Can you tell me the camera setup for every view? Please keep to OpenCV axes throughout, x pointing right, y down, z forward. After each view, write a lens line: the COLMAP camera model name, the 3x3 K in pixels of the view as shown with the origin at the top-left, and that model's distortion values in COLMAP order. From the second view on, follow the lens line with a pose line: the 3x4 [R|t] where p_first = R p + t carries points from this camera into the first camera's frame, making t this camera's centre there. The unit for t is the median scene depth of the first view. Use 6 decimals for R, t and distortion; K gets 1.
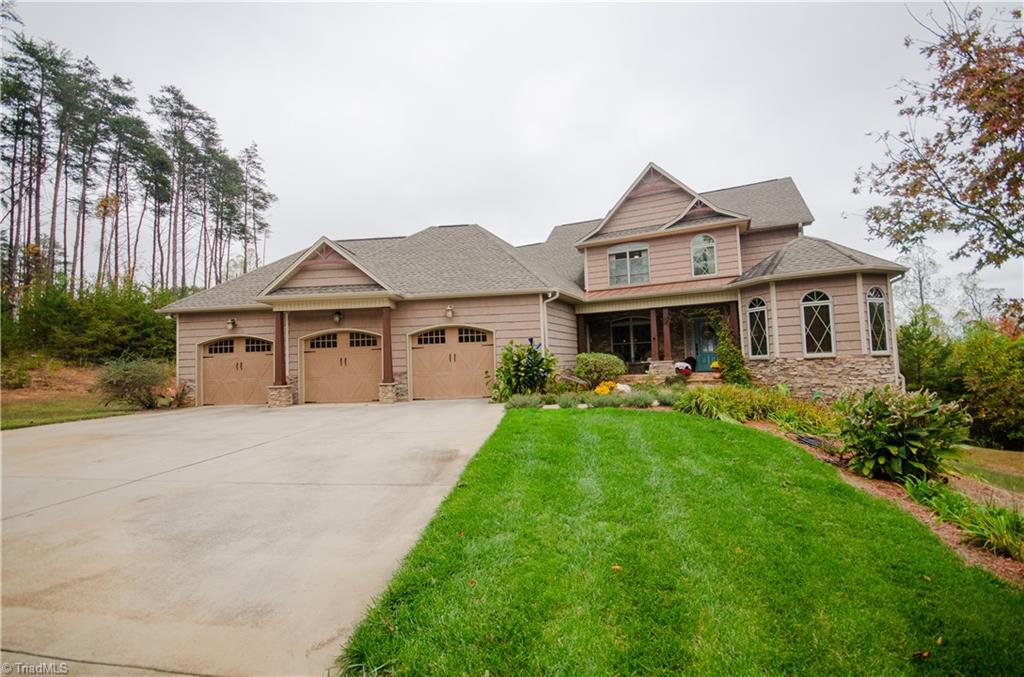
lens RADIAL K [[448.0, 0, 515.2], [0, 448.0, 343.6], [0, 0, 1]] dist [-0.003093, -0.000487]
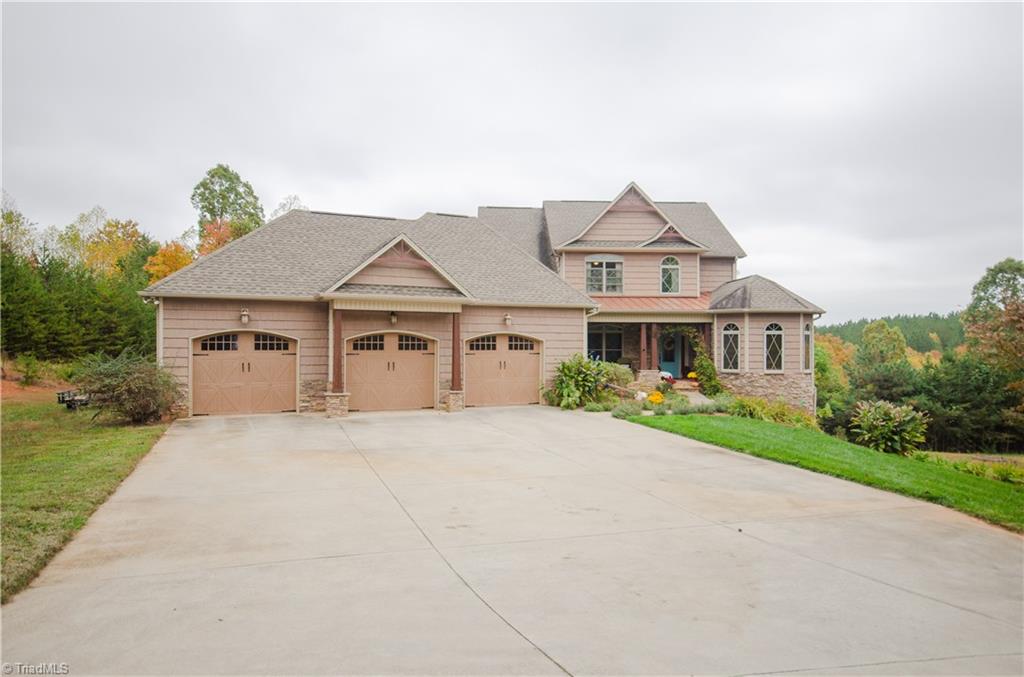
lens RADIAL K [[613.9, 0, 512.0], [0, 613.9, 338.5], [0, 0, 1]] dist [0.003732, 0.000446]
pose [[0.885860, 0.041903, 0.462056, -0.754603], [-0.059186, 0.997983, 0.022969, -0.060082], [-0.460161, -0.047694, 0.886553, -0.225715]]
